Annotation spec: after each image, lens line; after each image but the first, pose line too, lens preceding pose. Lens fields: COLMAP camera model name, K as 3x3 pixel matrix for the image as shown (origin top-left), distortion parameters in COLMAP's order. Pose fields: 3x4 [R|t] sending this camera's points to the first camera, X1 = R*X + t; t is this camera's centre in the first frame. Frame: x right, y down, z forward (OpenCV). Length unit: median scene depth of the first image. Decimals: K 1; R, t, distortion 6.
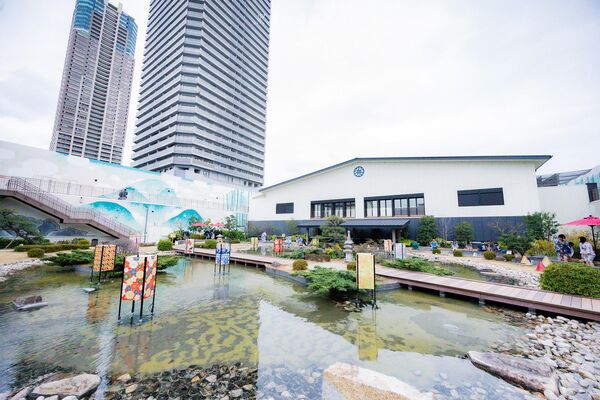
lens RADIAL K [[227.9, 0, 298.9], [0, 227.9, 201.1], [0, 0, 1]] dist [0.000158, 0.000342]
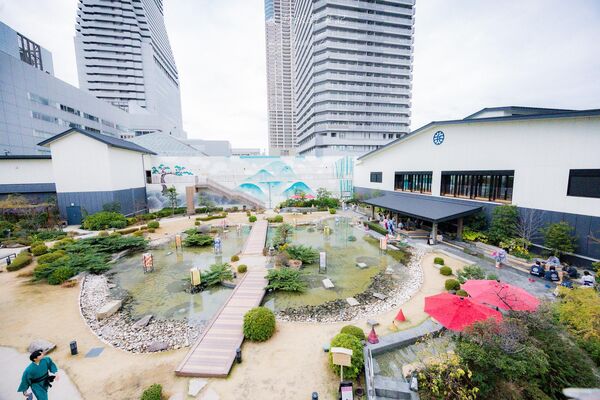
lens RADIAL K [[227.9, 0, 299.4], [0, 227.9, 199.8], [0, 0, 1]] dist [0.000158, 0.000342]
pose [[0.727567, 0.051208, -0.684123, 0.209804], [0.117499, 0.973174, 0.197805, -0.060401], [0.675900, -0.224300, 0.702032, 0.025067]]
